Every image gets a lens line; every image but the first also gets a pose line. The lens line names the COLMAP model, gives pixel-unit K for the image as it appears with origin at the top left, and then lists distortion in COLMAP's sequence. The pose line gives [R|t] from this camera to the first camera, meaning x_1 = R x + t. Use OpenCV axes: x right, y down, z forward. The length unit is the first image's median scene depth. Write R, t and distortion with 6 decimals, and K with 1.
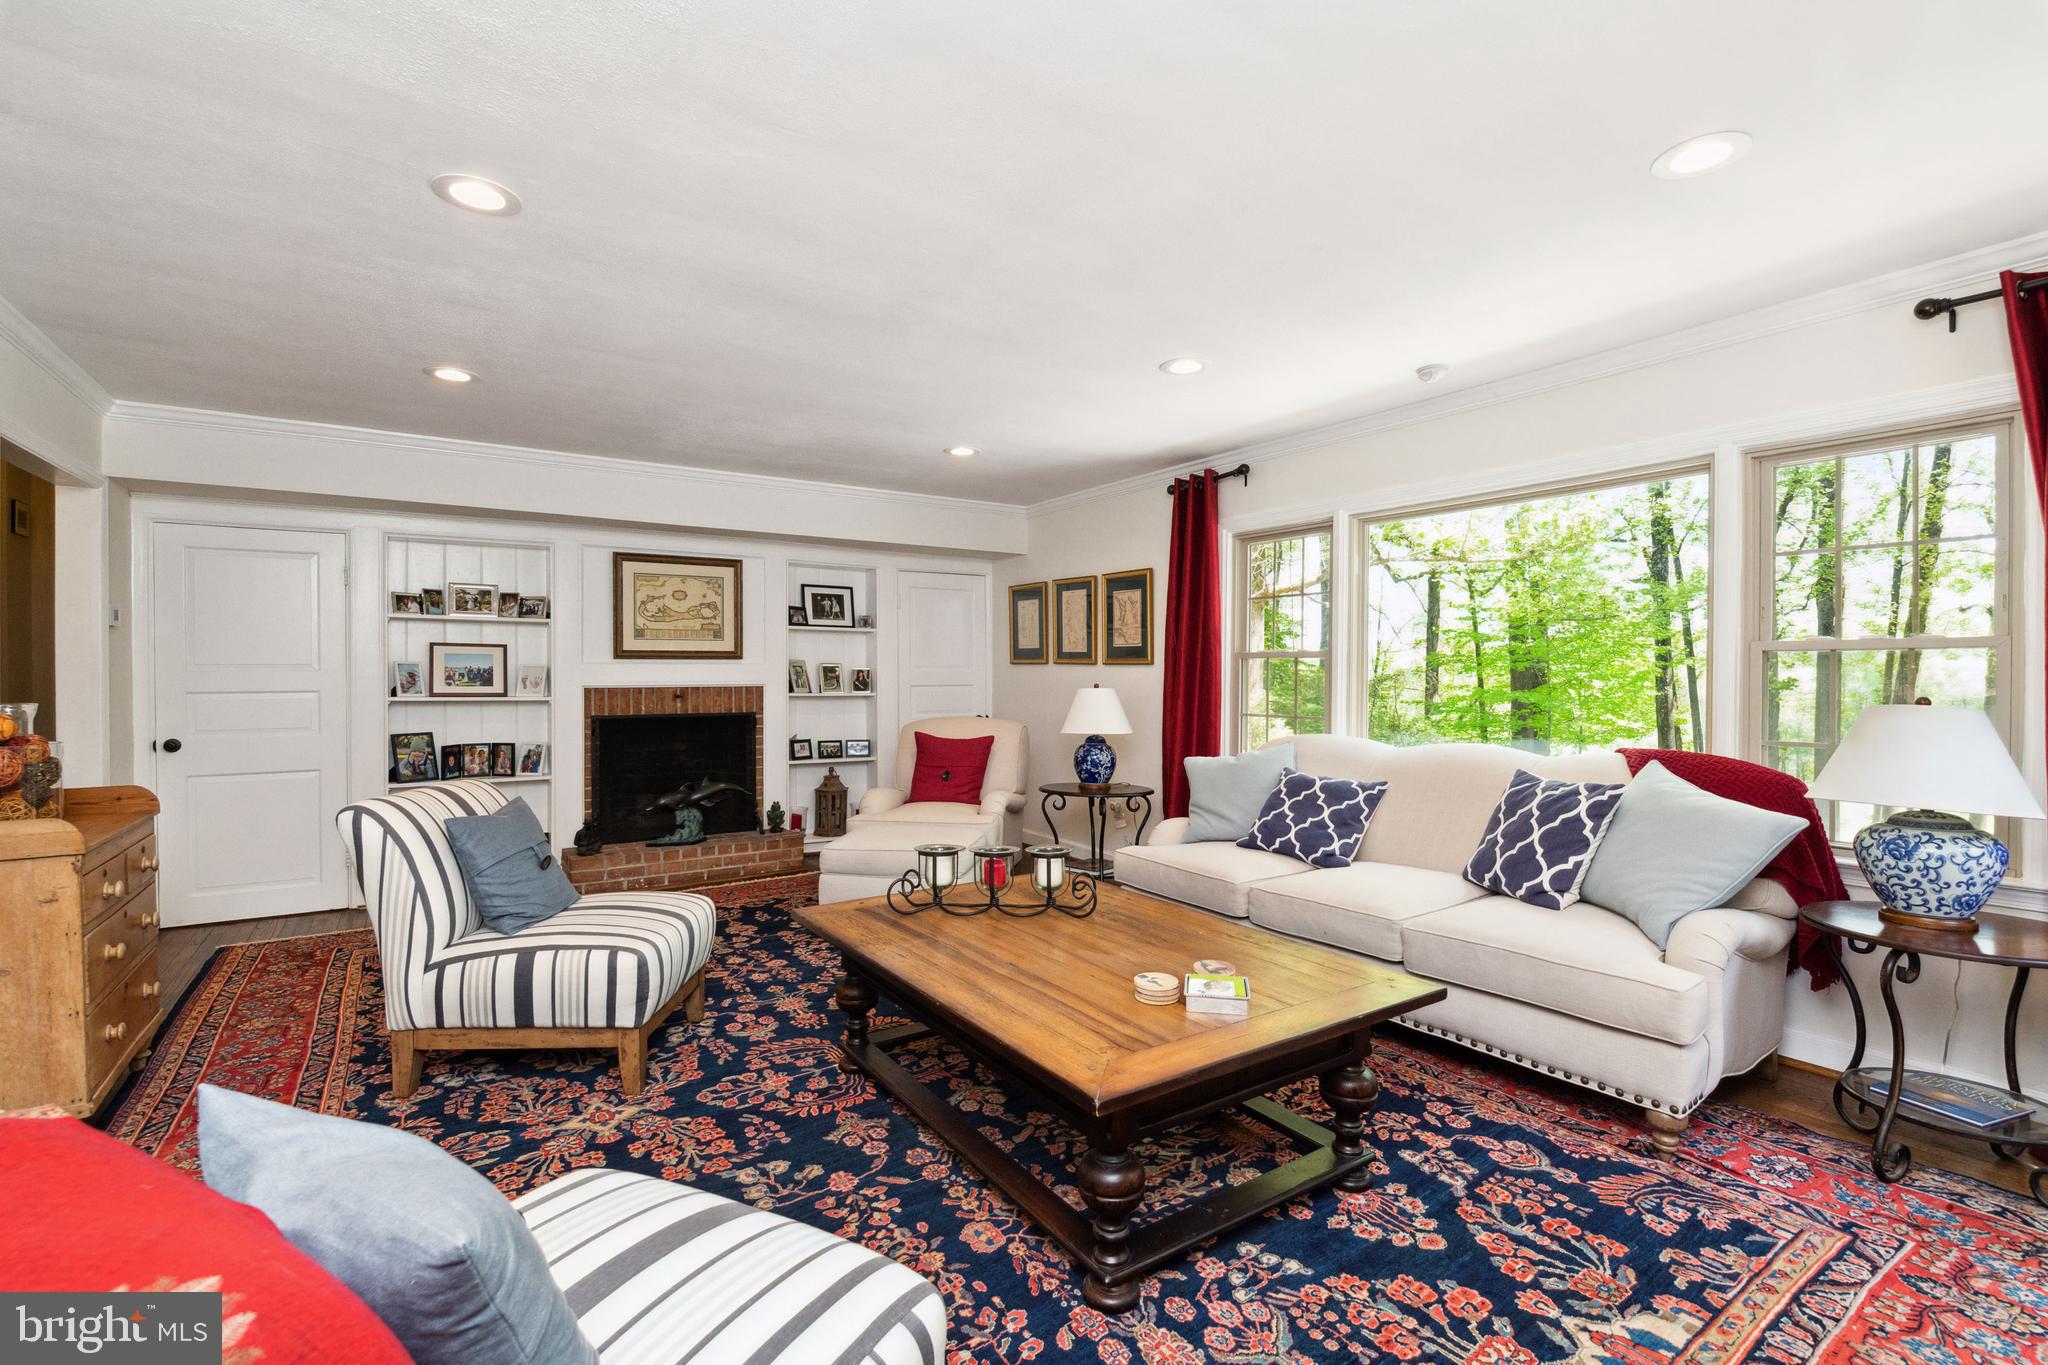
lens RADIAL K [[906.2, 0, 1026.1], [0, 906.2, 677.7], [0, 0, 1]] dist [0.009110, -0.002490]
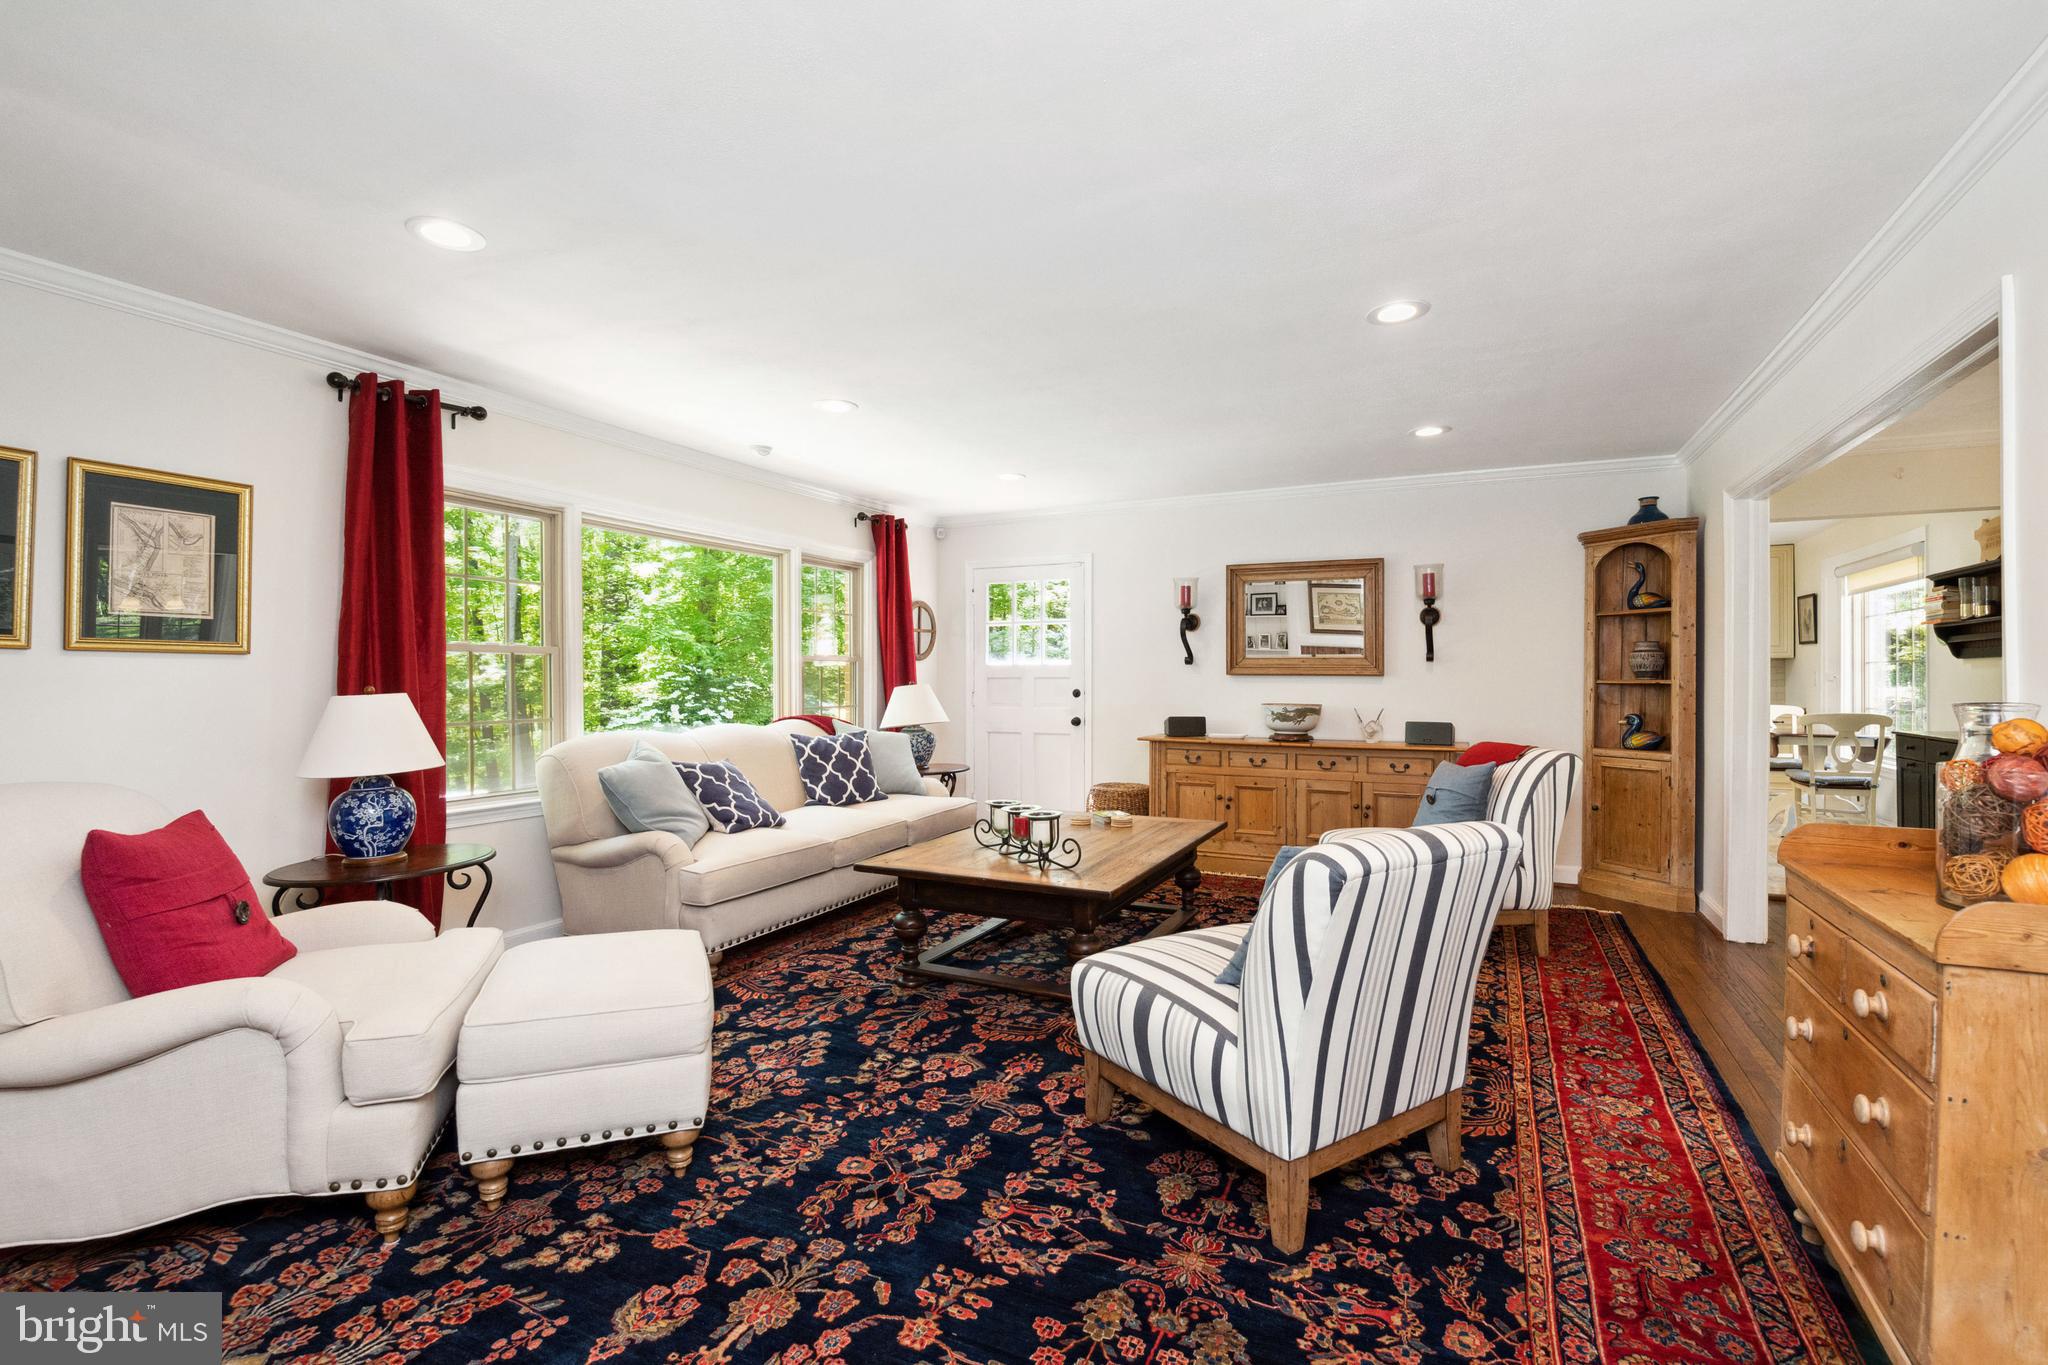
lens RADIAL K [[906.2, 0, 1016.8], [0, 906.2, 675.5], [0, 0, 1]] dist [0.009110, -0.002490]
pose [[-0.483942, -0.002583, 0.875096, -0.630855], [0.005465, 0.999967, 0.005974, -0.001735], [-0.875083, 0.007673, -0.483912, 0.900117]]
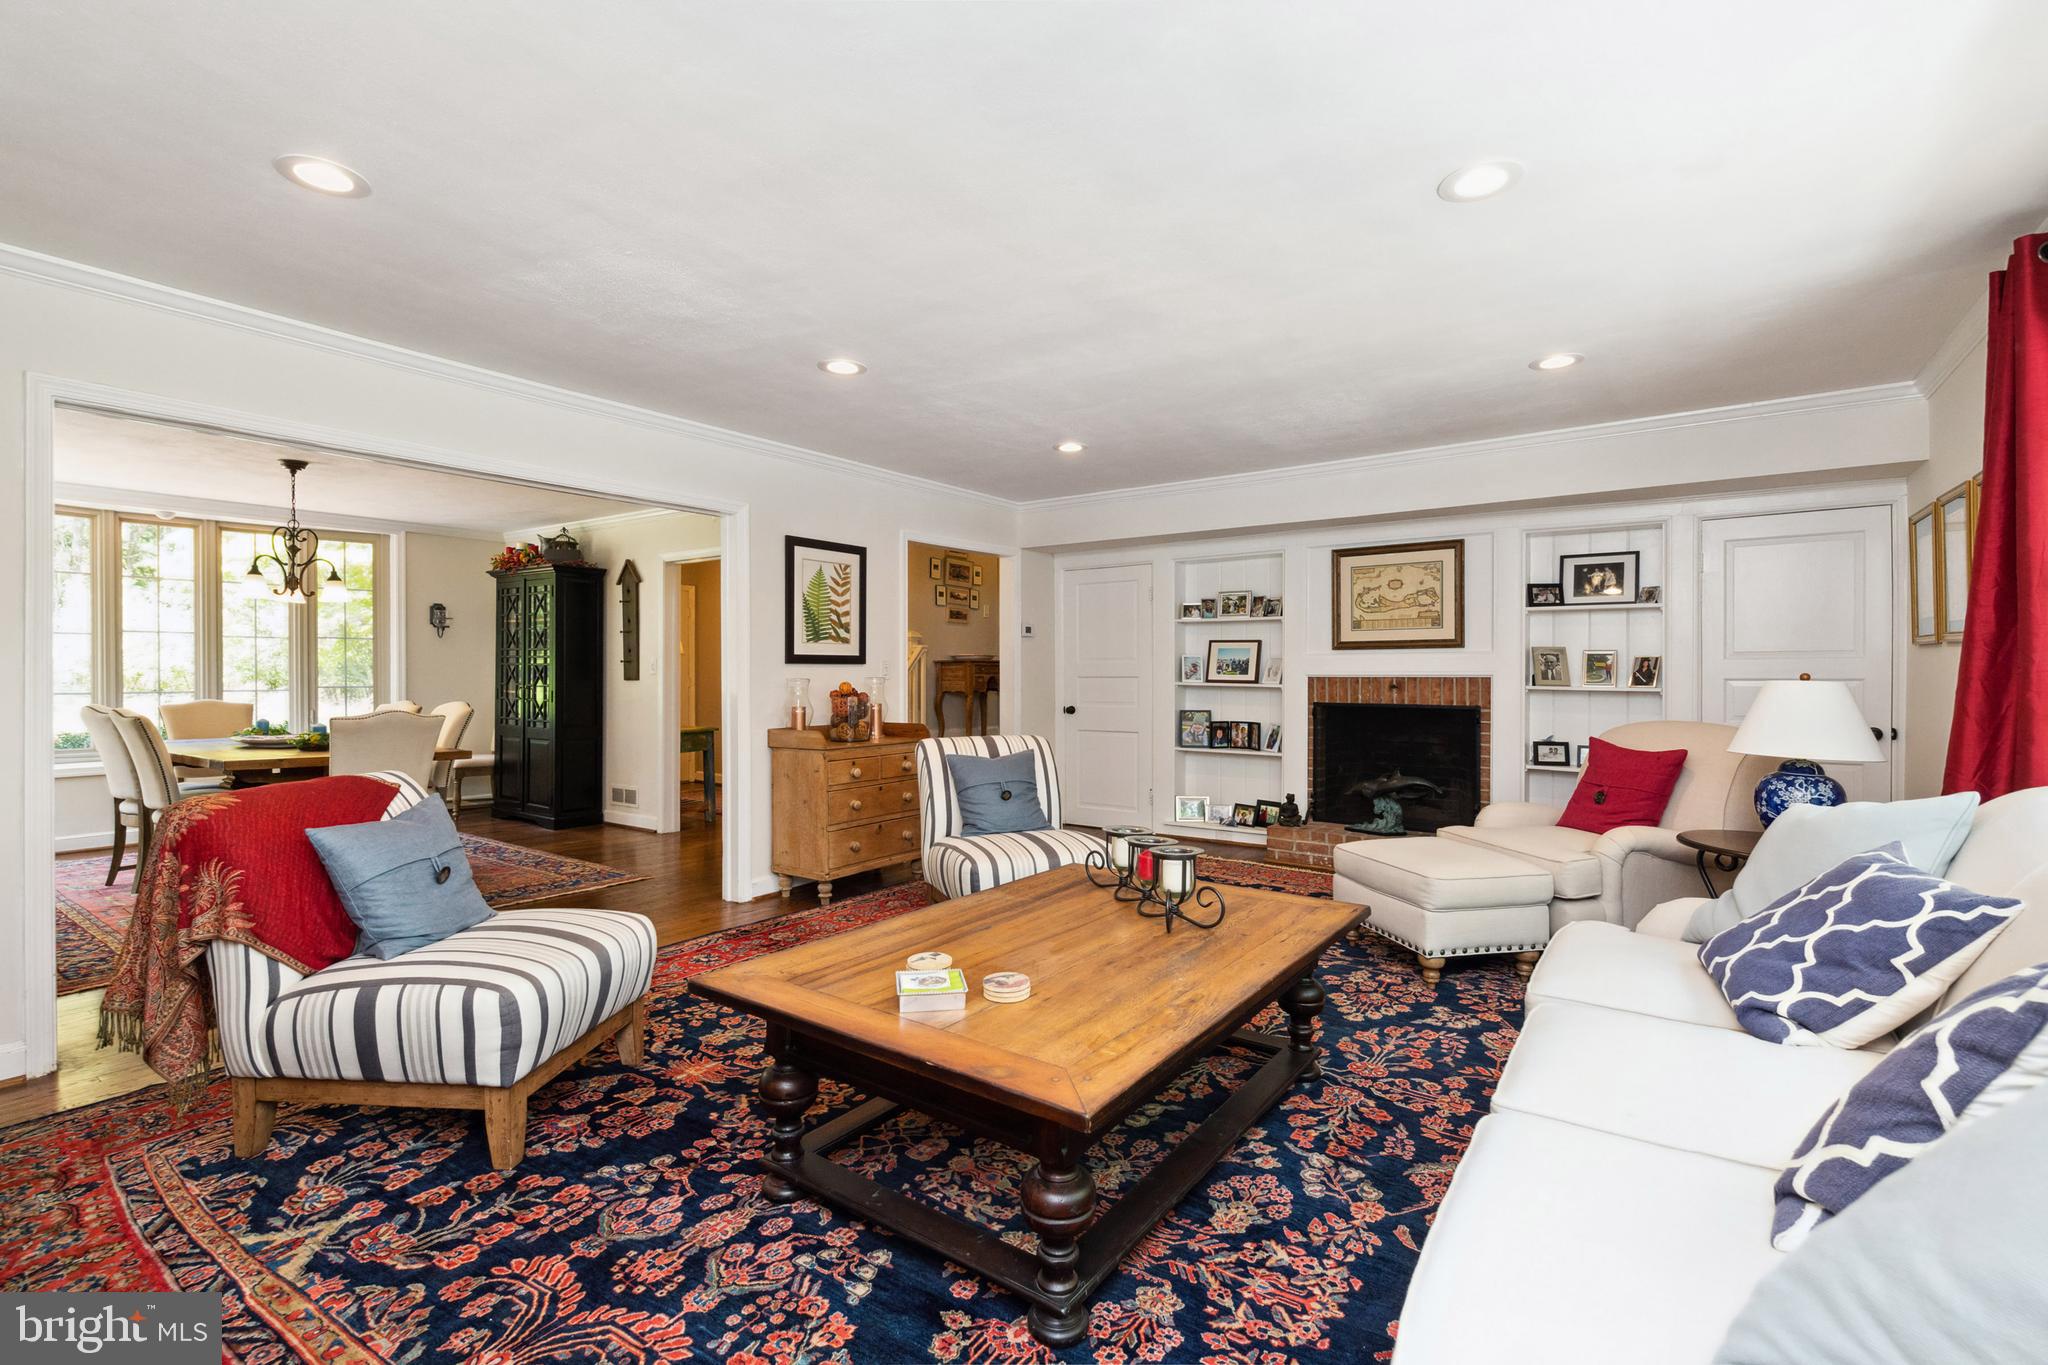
lens RADIAL K [[906.2, 0, 1041.4], [0, 906.2, 684.3], [0, 0, 1]] dist [0.009110, -0.002490]
pose [[0.358193, 0.012304, -0.933566, 0.444802], [-0.006121, 0.999923, 0.010830, 0.010785], [0.933627, 0.001835, 0.358241, 0.311750]]
